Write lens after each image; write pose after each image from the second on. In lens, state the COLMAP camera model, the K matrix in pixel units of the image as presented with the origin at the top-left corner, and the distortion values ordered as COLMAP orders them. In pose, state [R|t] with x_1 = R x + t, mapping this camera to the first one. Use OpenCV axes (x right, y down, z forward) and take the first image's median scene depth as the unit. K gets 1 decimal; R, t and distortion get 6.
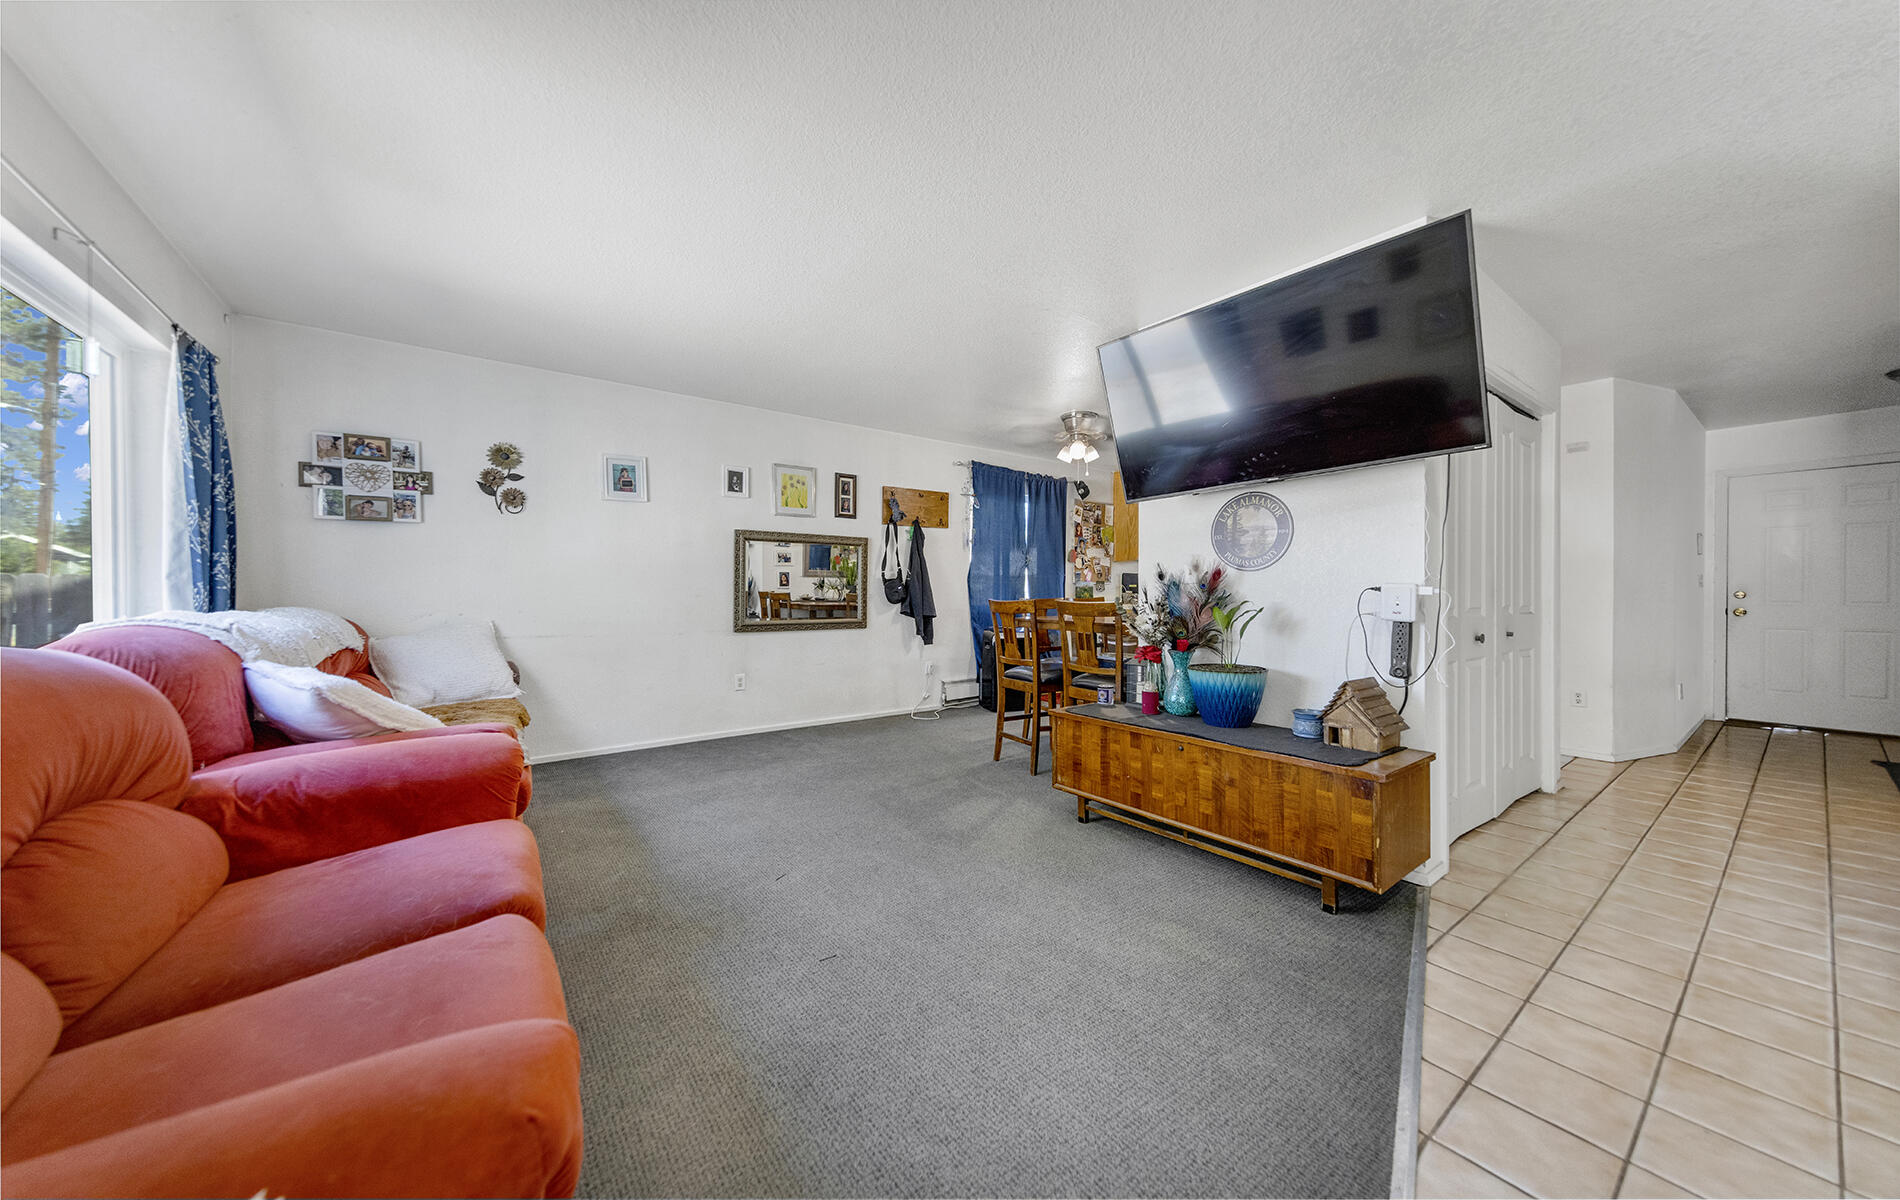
lens RADIAL K [[644.6, 0, 949.3], [0, 644.6, 598.5], [0, 0, 1]] dist [-0.000155, -0.000011]
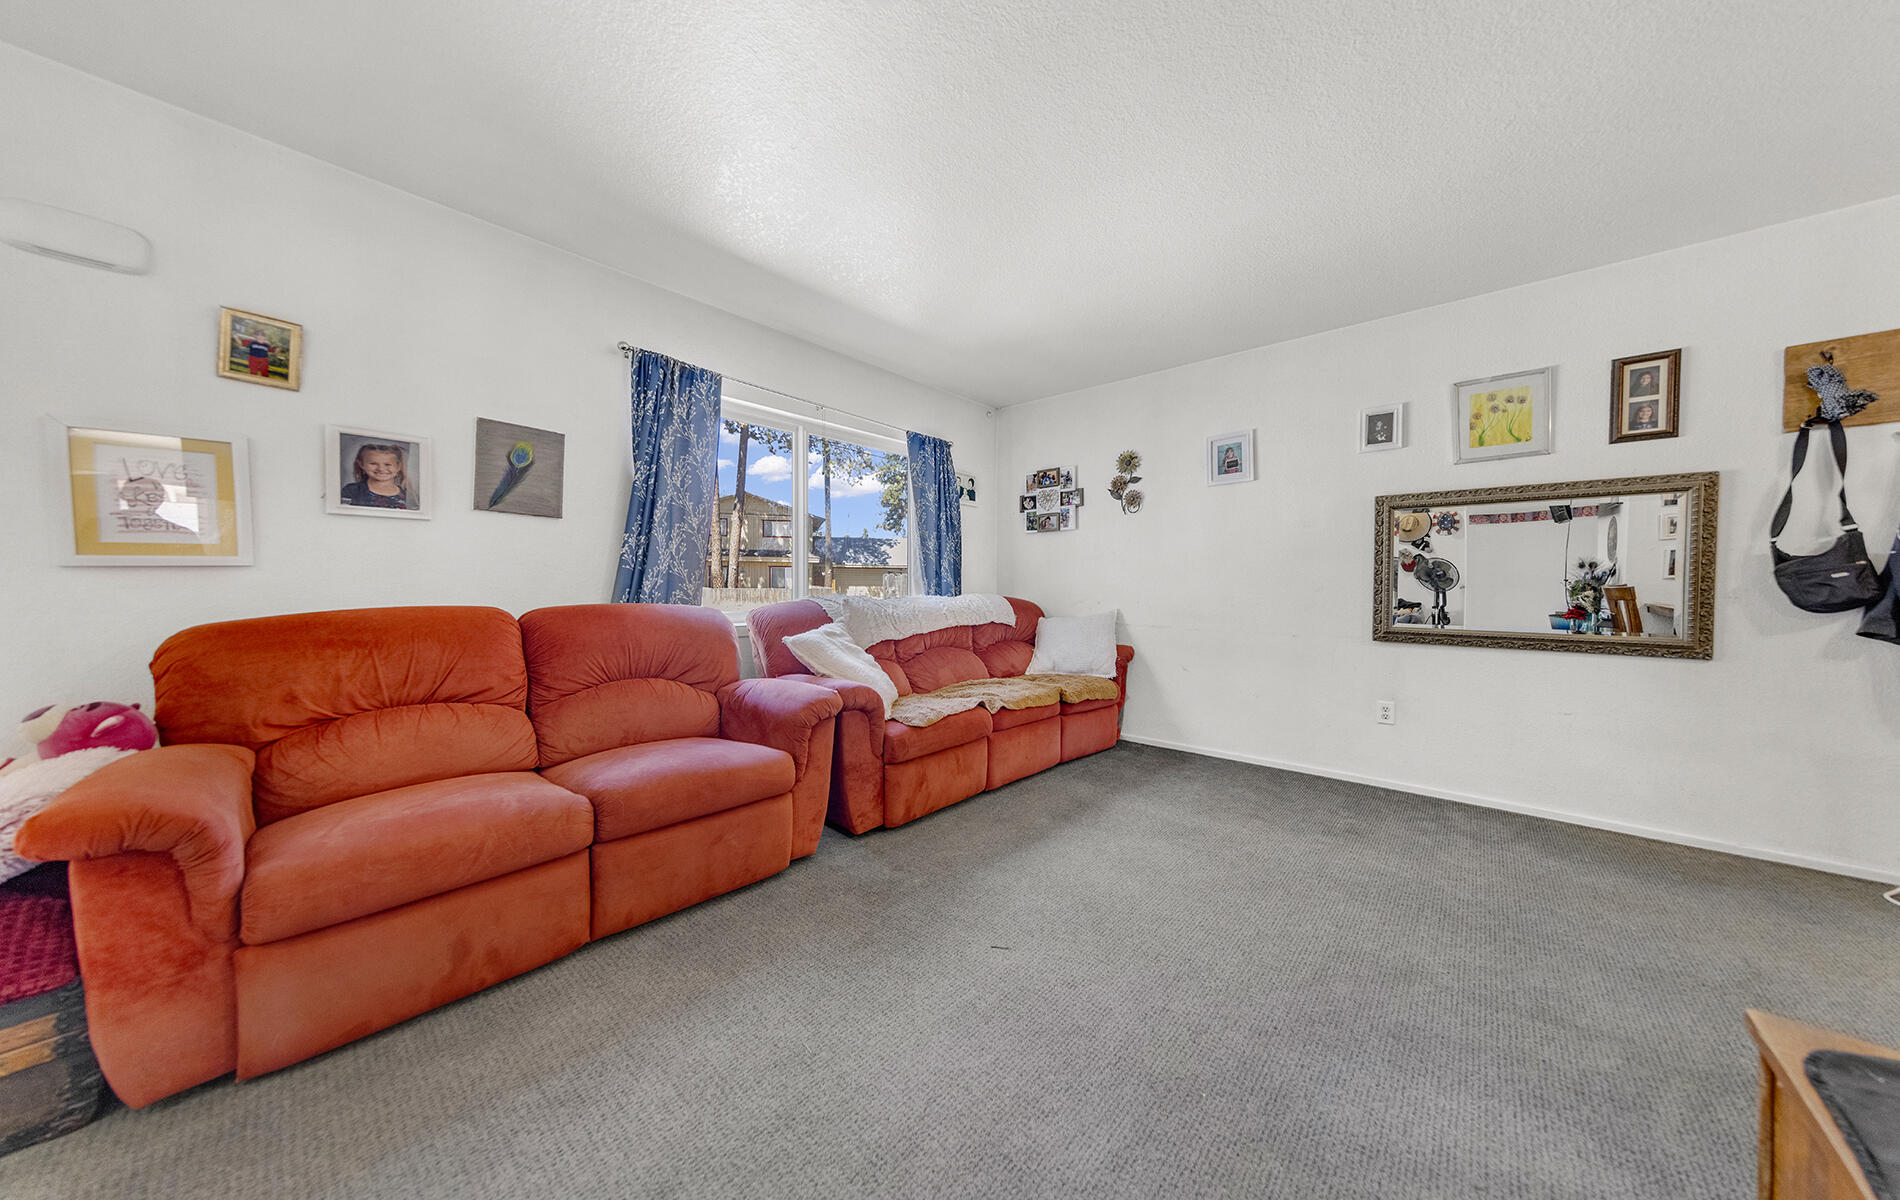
lens RADIAL K [[594.3, 0, 951.6], [0, 594.3, 592.7], [0, 0, 1]] dist [0.004533, -0.000038]
pose [[0.201374, 0.015963, -0.979384, 0.266761], [-0.010172, 0.999847, 0.014205, -0.006051], [0.979462, 0.007102, 0.201506, 0.492187]]
